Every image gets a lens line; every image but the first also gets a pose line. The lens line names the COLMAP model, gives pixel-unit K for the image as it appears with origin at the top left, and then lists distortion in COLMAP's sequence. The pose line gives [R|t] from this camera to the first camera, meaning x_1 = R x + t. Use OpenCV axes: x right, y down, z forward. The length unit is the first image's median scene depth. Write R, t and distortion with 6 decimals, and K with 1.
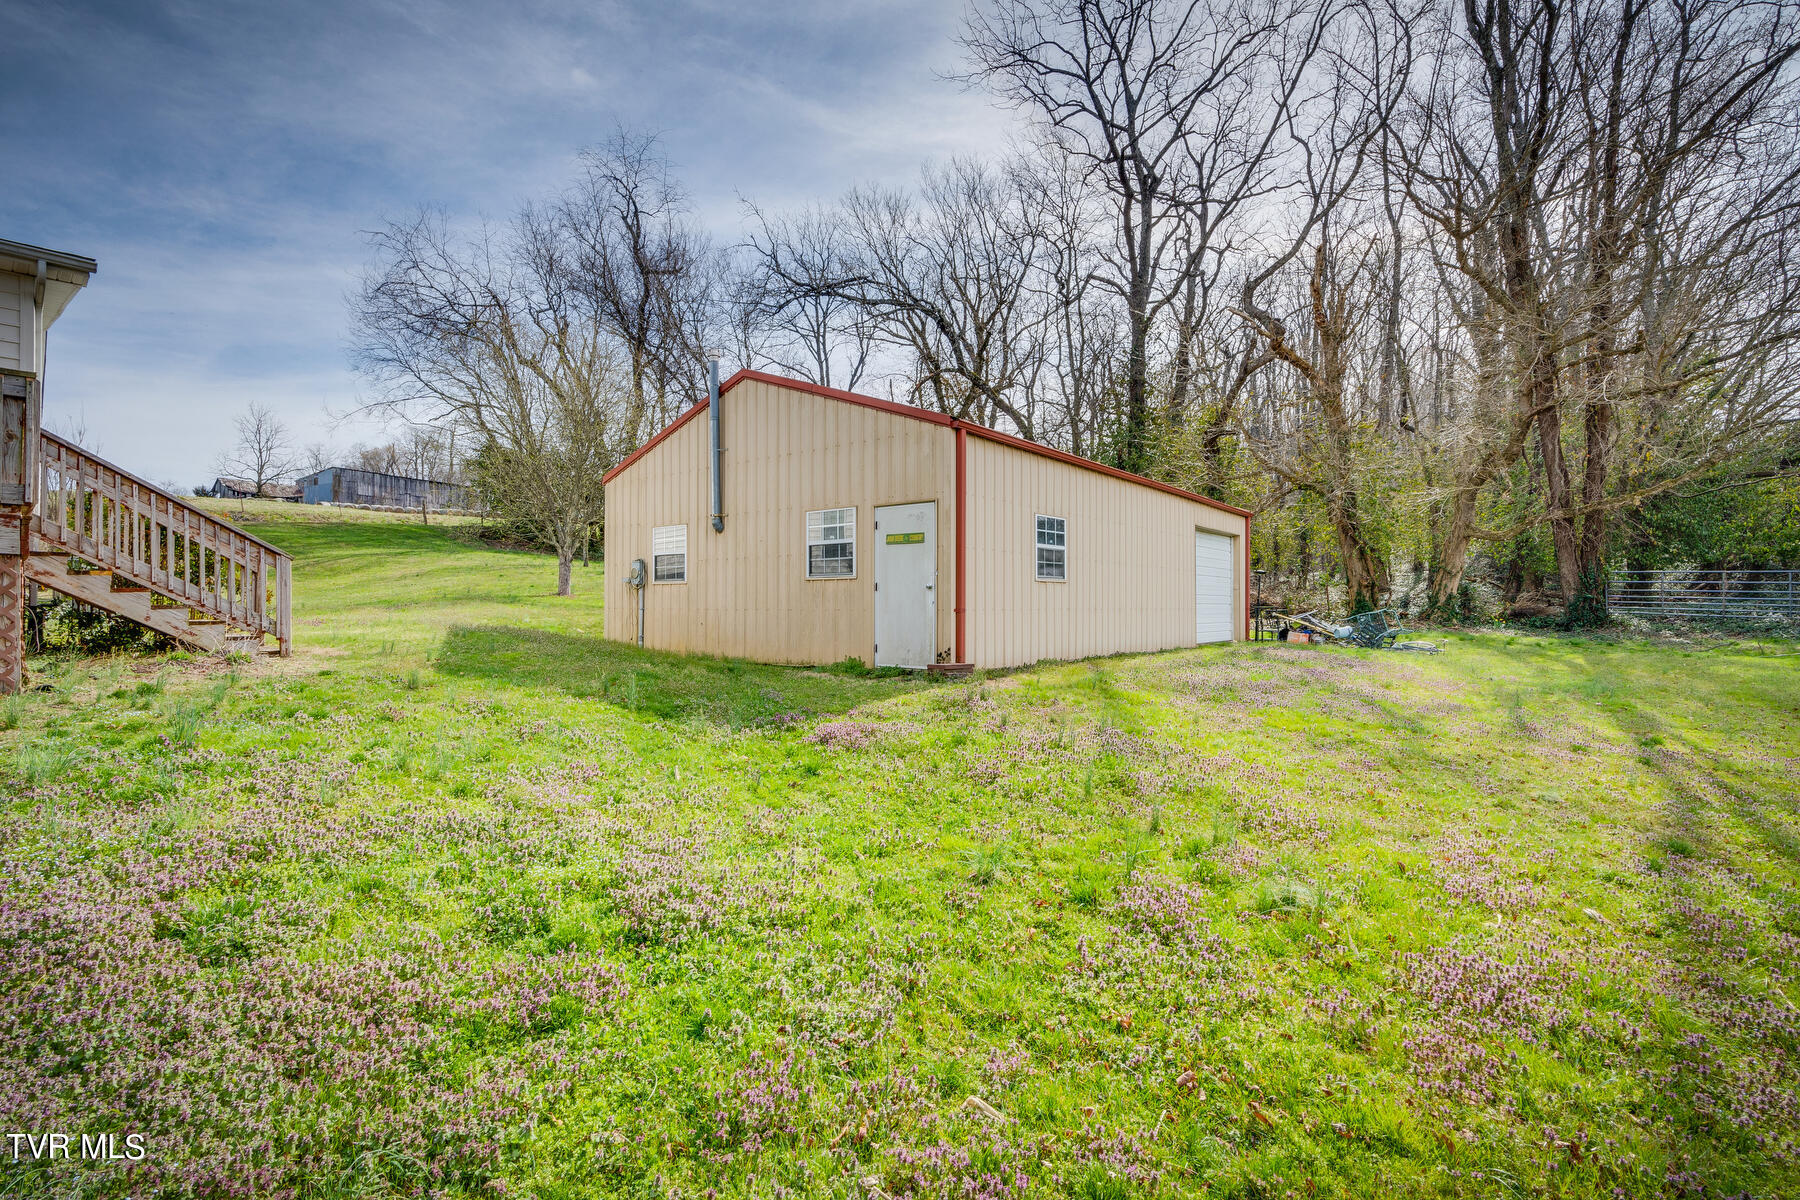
lens RADIAL K [[786.4, 0, 899.4], [0, 786.4, 598.7], [0, 0, 1]] dist [-0.001728, -0.000059]
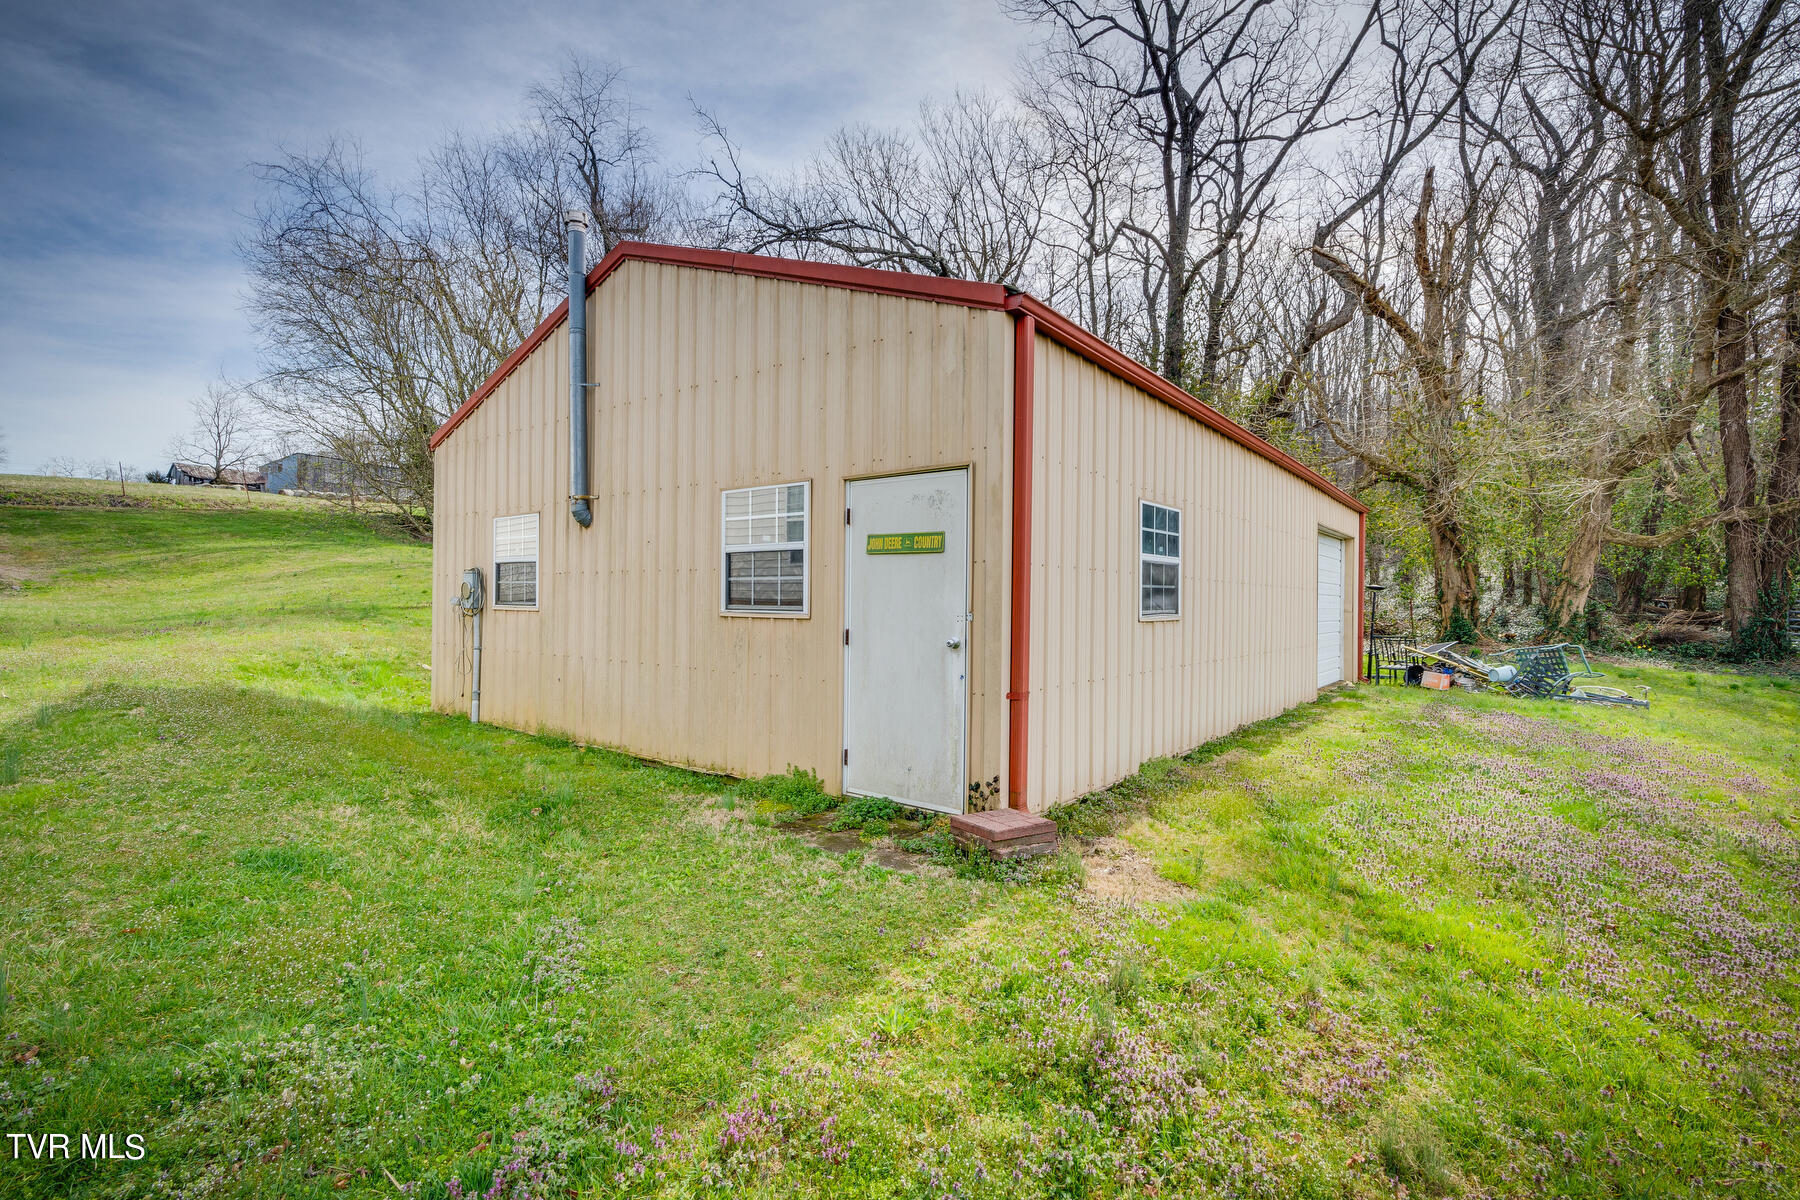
lens RADIAL K [[786.4, 0, 903.2], [0, 786.4, 599.1], [0, 0, 1]] dist [-0.001728, -0.000059]
pose [[0.999810, 0.009508, 0.017004, -0.000824], [-0.009609, 0.999937, 0.005869, -0.018397], [-0.016948, -0.006031, 0.999838, 0.208095]]
